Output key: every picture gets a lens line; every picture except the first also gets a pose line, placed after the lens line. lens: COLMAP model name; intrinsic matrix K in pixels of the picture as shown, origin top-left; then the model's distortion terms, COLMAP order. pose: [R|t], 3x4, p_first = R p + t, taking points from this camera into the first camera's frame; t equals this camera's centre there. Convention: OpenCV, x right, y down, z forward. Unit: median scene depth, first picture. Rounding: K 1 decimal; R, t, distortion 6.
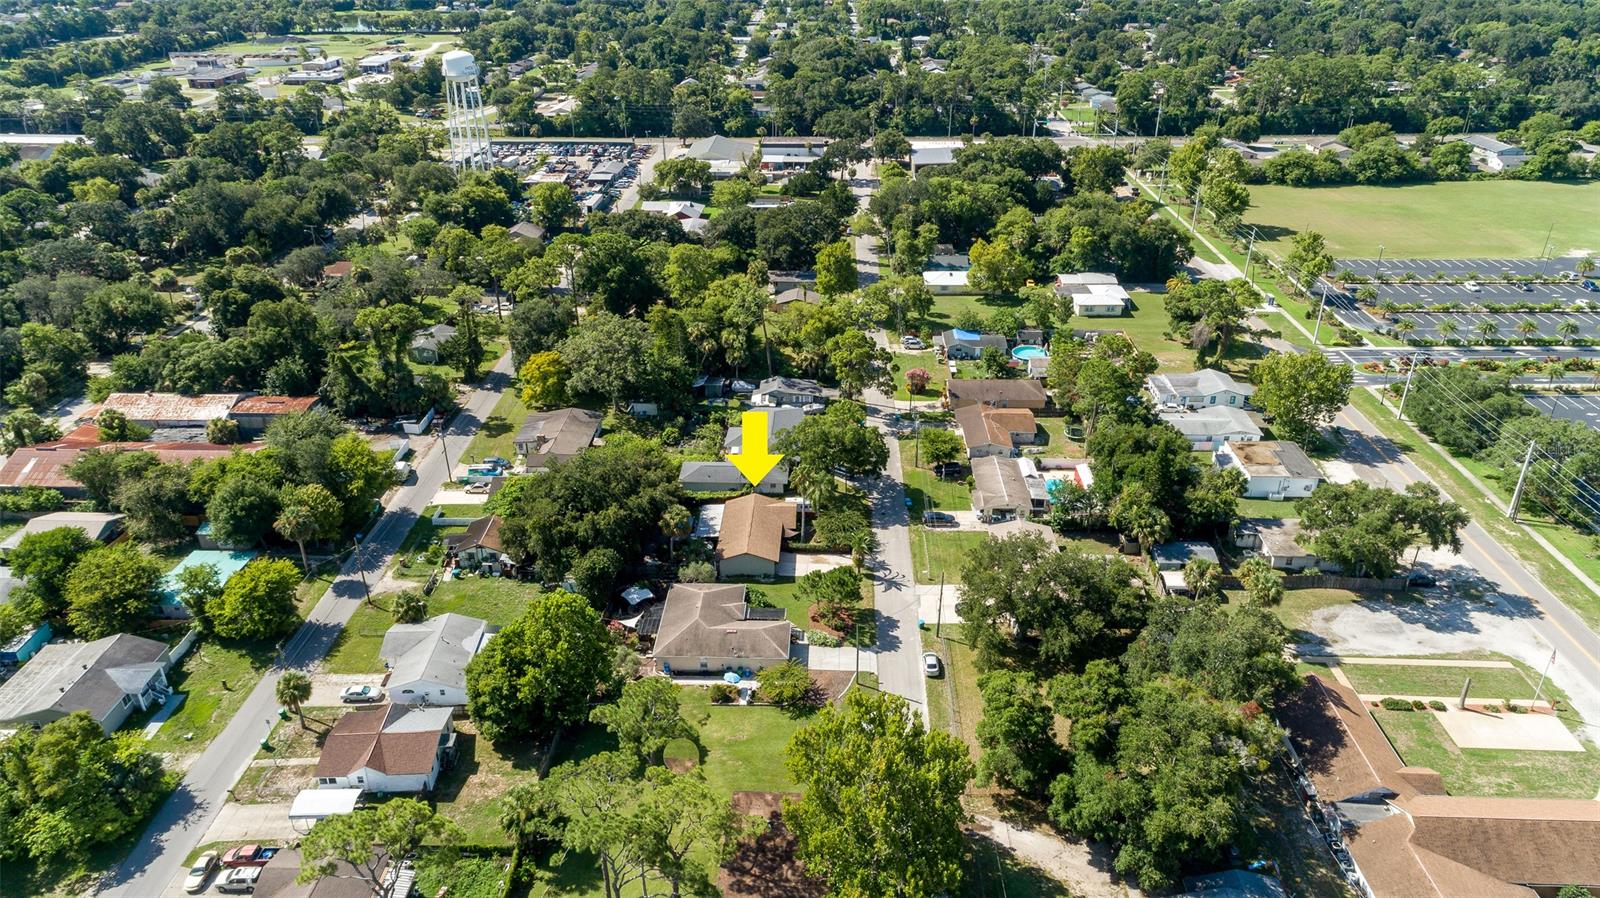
lens RADIAL K [[1009.6, 0, 796.3], [0, 1009.6, 554.2], [0, 0, 1]] dist [0.017068, 0.003518]
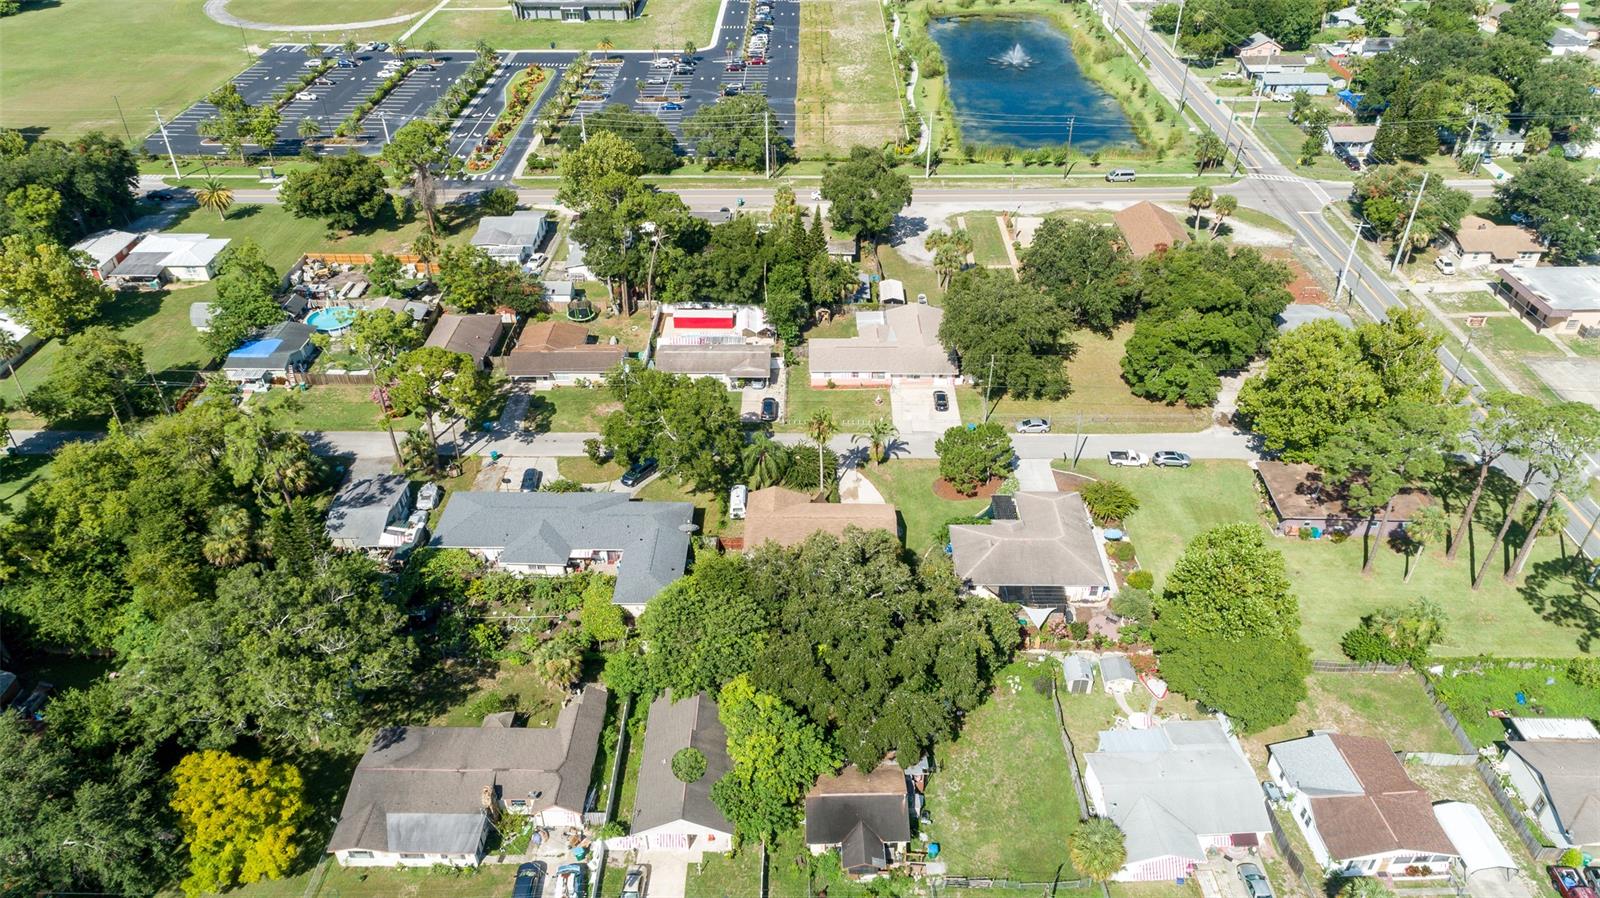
lens RADIAL K [[1035.5, 0, 803.6], [0, 1035.5, 509.8], [0, 0, 1]] dist [0.017425, 0.005295]
pose [[-0.012836, -0.616386, 0.787340, -0.415025], [0.539034, 0.658930, 0.524646, -0.286794], [-0.842186, 0.431137, 0.323795, 0.467416]]
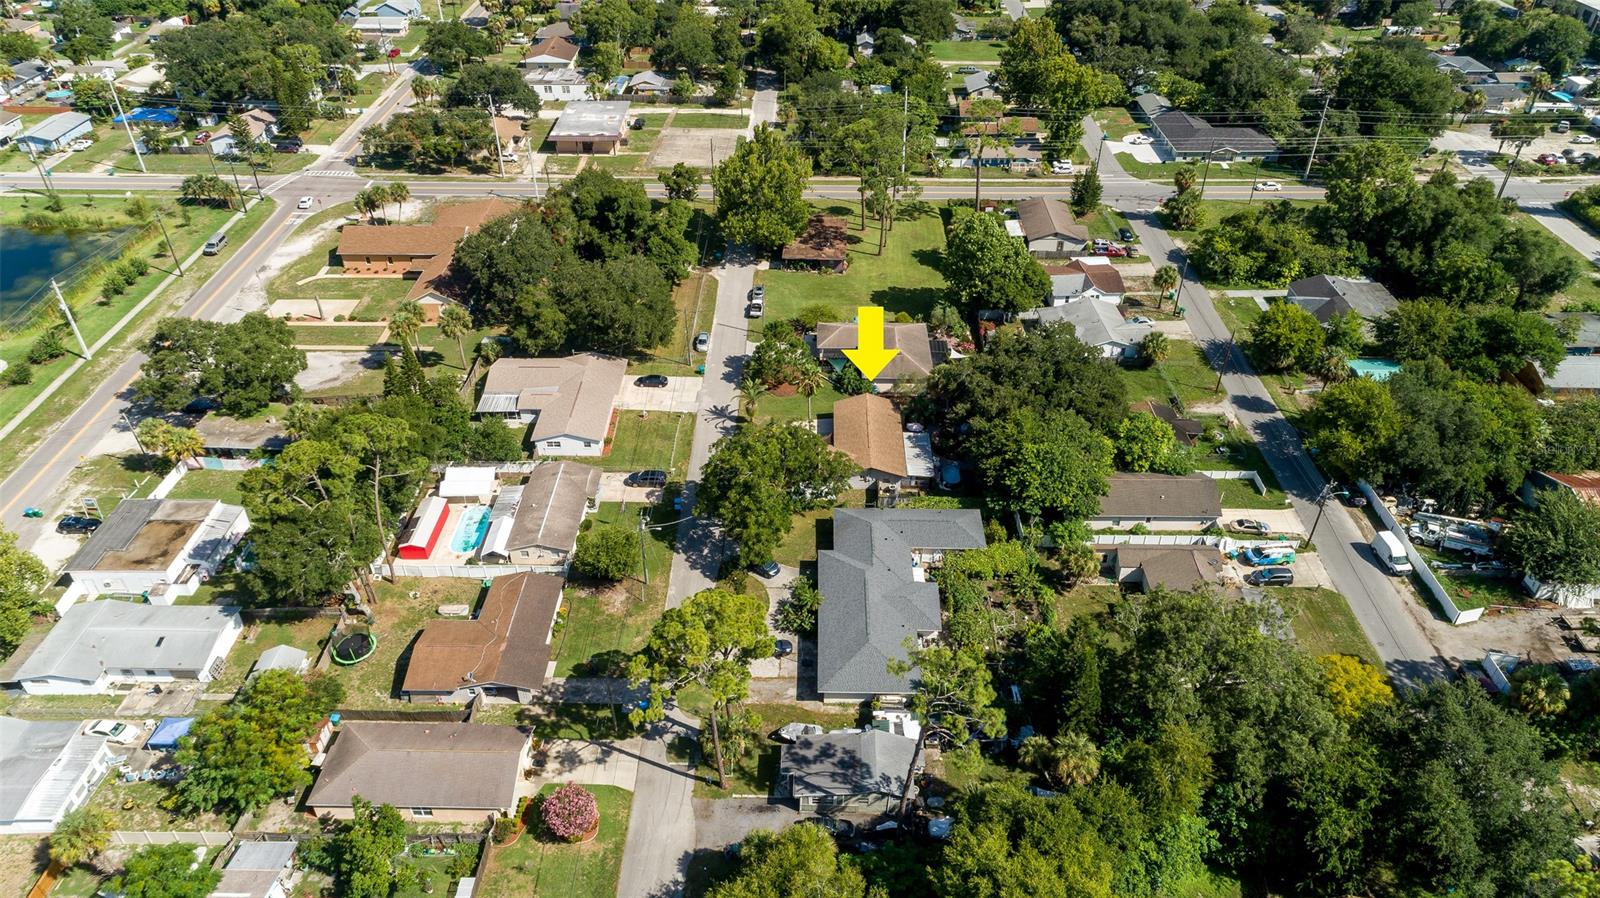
lens RADIAL K [[1035.5, 0, 803.6], [0, 1035.5, 509.8], [0, 0, 1]] dist [0.017425, 0.005295]
pose [[-0.999662, 0.011878, -0.023136, 0.021669], [-0.018034, 0.324394, 0.945750, -0.555577], [0.018739, 0.945847, -0.324070, 0.856560]]
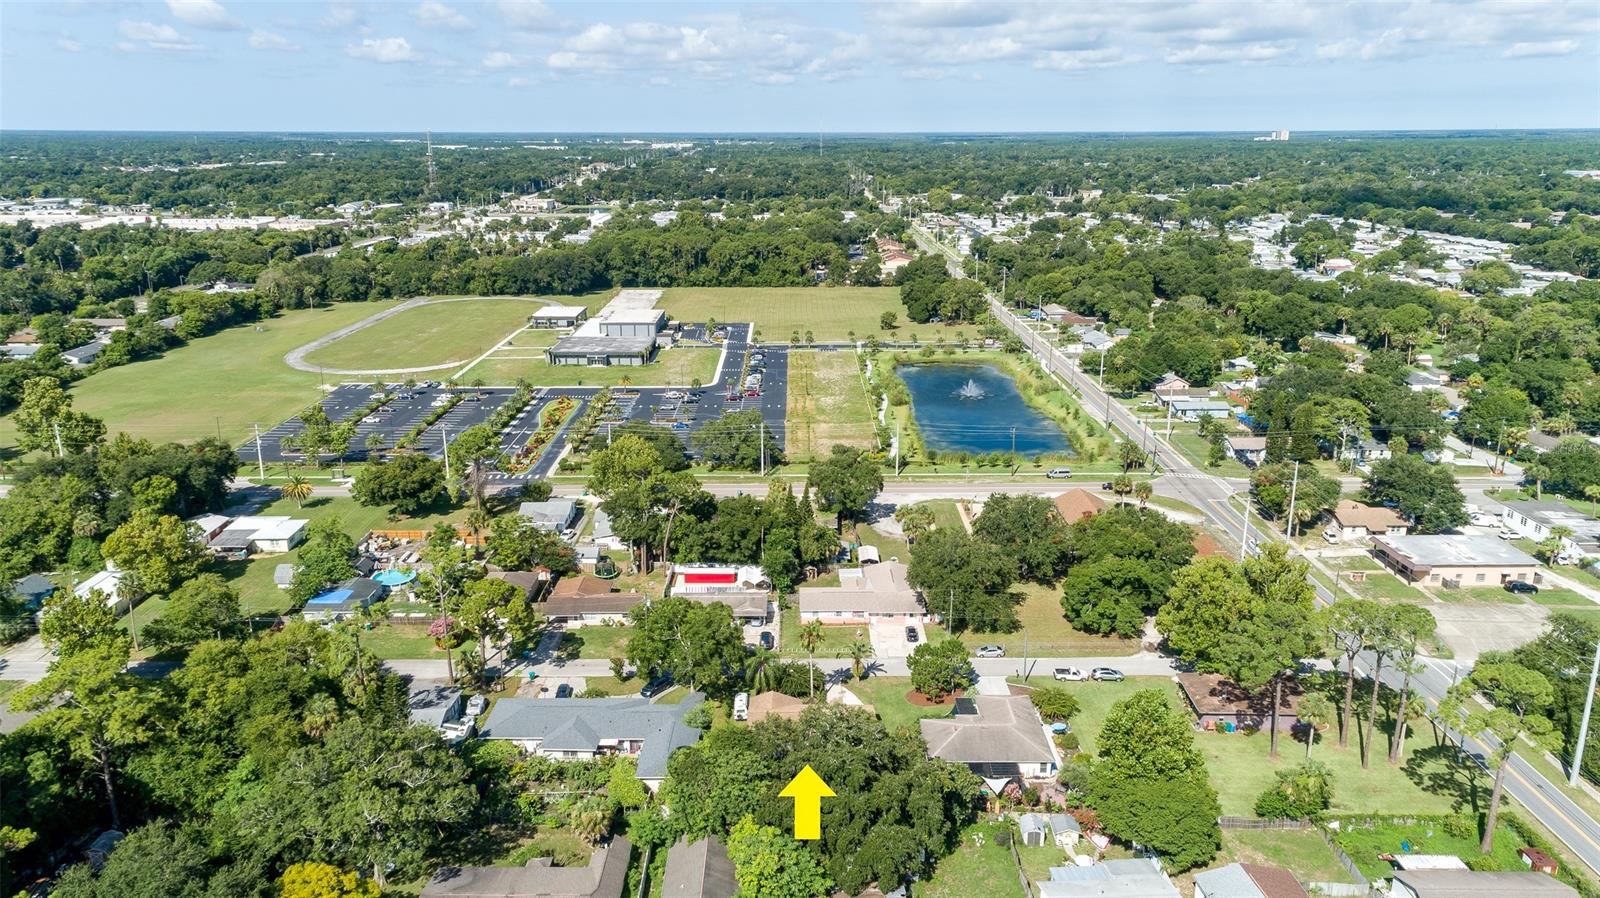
lens RADIAL K [[1035.5, 0, 803.6], [0, 1035.5, 509.8], [0, 0, 1]] dist [0.017425, 0.005295]
pose [[-0.027736, -0.337962, 0.940751, -0.540997], [0.536865, 0.788827, 0.299212, -0.289216], [-0.843212, 0.513355, 0.159561, 0.473351]]
